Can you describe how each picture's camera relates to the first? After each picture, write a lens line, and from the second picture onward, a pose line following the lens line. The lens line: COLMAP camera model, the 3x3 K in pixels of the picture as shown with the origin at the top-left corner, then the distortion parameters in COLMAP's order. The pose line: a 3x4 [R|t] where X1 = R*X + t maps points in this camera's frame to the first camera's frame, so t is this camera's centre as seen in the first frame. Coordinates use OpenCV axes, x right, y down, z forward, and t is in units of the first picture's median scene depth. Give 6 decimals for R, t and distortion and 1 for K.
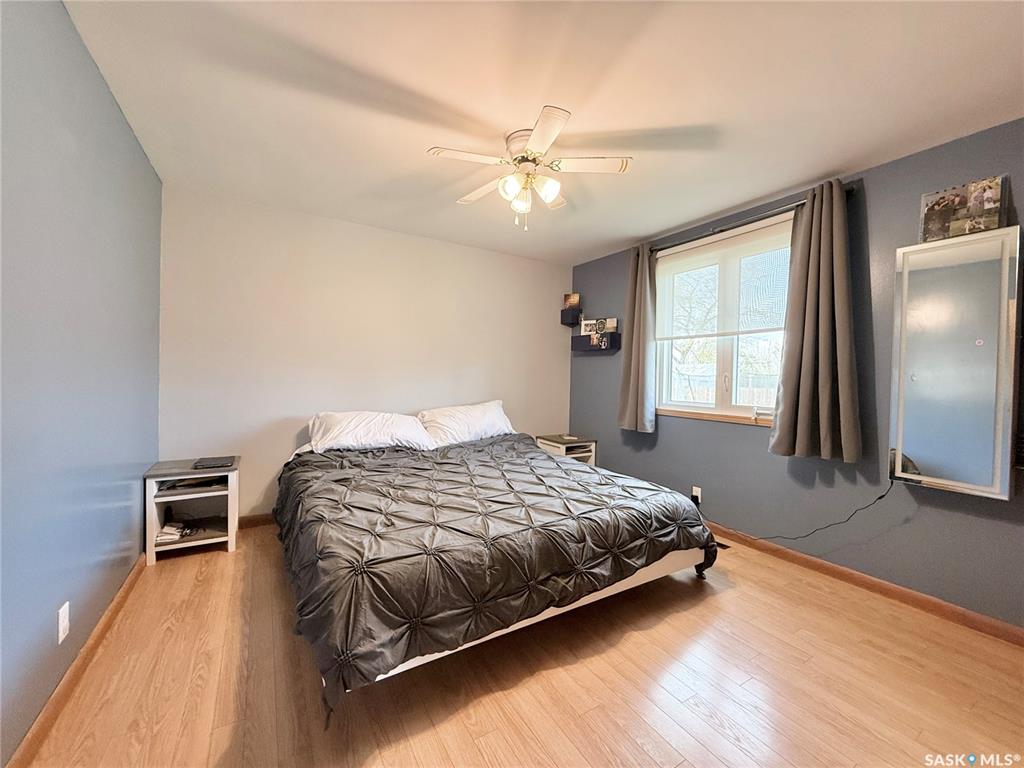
lens RADIAL K [[406.6, 0, 509.0], [0, 406.6, 382.7], [0, 0, 1]] dist [-0.000463, 0.000143]
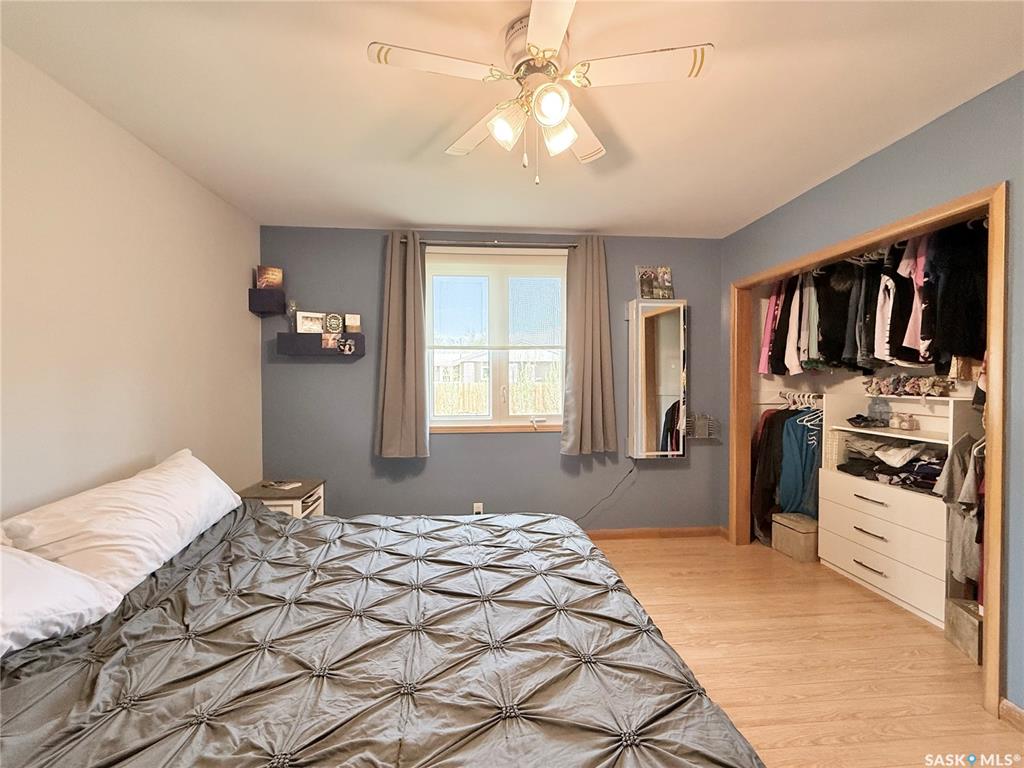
lens RADIAL K [[406.6, 0, 509.0], [0, 406.6, 382.7], [0, 0, 1]] dist [-0.000463, 0.000143]
pose [[0.442140, -0.032126, 0.896370, -0.393394], [0.027379, 0.999376, 0.022313, -0.053506], [-0.896528, 0.014677, 0.442744, 0.537249]]
